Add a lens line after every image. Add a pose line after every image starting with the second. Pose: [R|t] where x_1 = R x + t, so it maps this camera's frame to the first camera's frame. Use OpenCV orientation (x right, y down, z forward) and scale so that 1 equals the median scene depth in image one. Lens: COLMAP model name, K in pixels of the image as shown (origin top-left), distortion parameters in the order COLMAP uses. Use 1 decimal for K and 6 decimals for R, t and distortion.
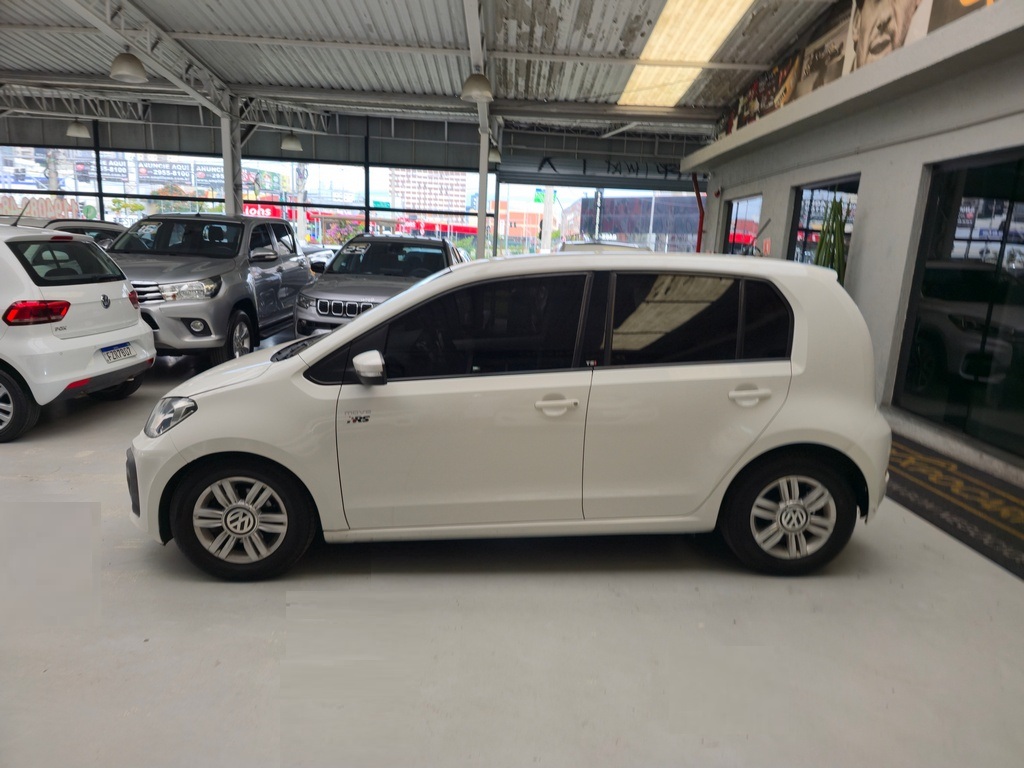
lens RADIAL K [[690.7, 0, 518.0], [0, 690.7, 388.2], [0, 0, 1]] dist [0.068706, -0.063648]
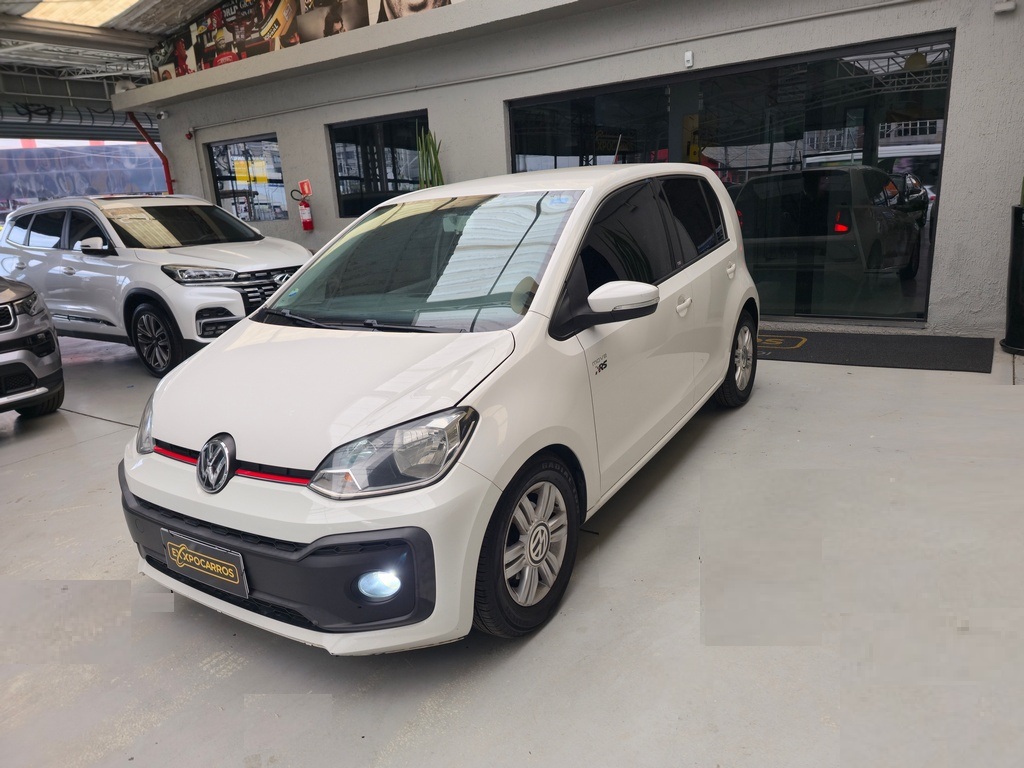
lens RADIAL K [[690.7, 0, 518.0], [0, 690.7, 388.2], [0, 0, 1]] dist [0.068706, -0.063648]
pose [[0.580976, -0.287462, 0.761467, -0.300144], [0.242589, 0.954191, 0.175129, -0.032885], [-0.776928, 0.082978, 0.624097, 0.177162]]
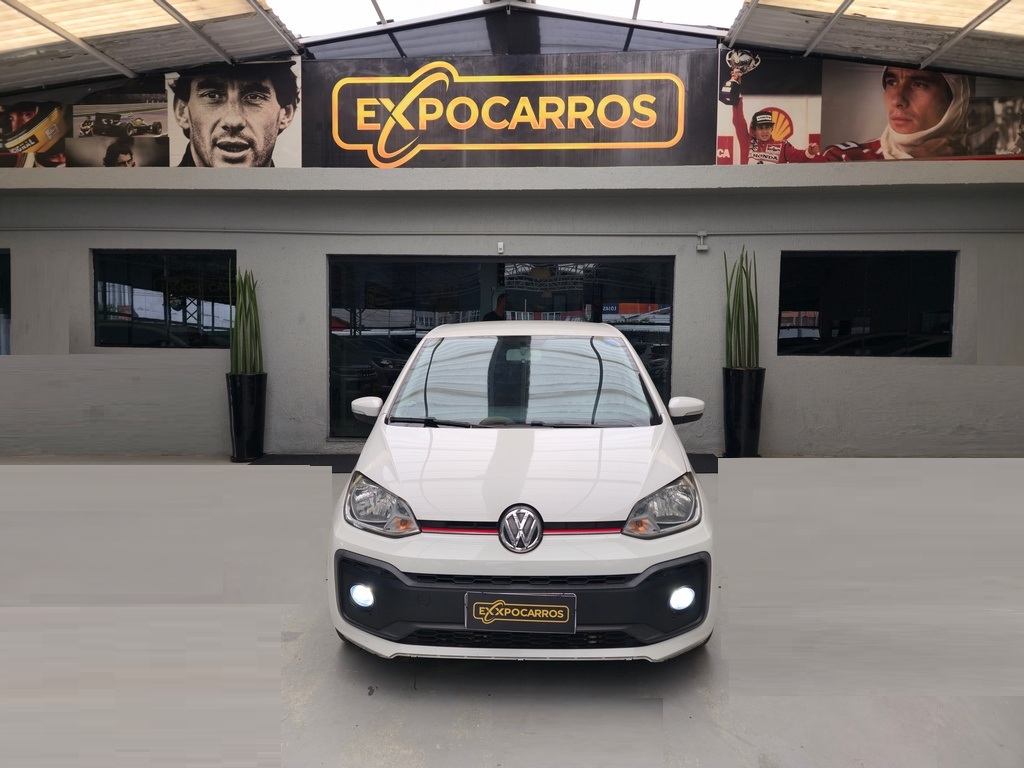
lens RADIAL K [[646.1, 0, 512.6], [0, 646.1, 412.0], [0, 0, 1]] dist [0.058671, -0.039487]
pose [[0.090410, -0.141585, 0.985789, -0.434283], [0.192041, 0.973744, 0.122242, -0.069028], [-0.977213, 0.178260, 0.115226, 0.359986]]
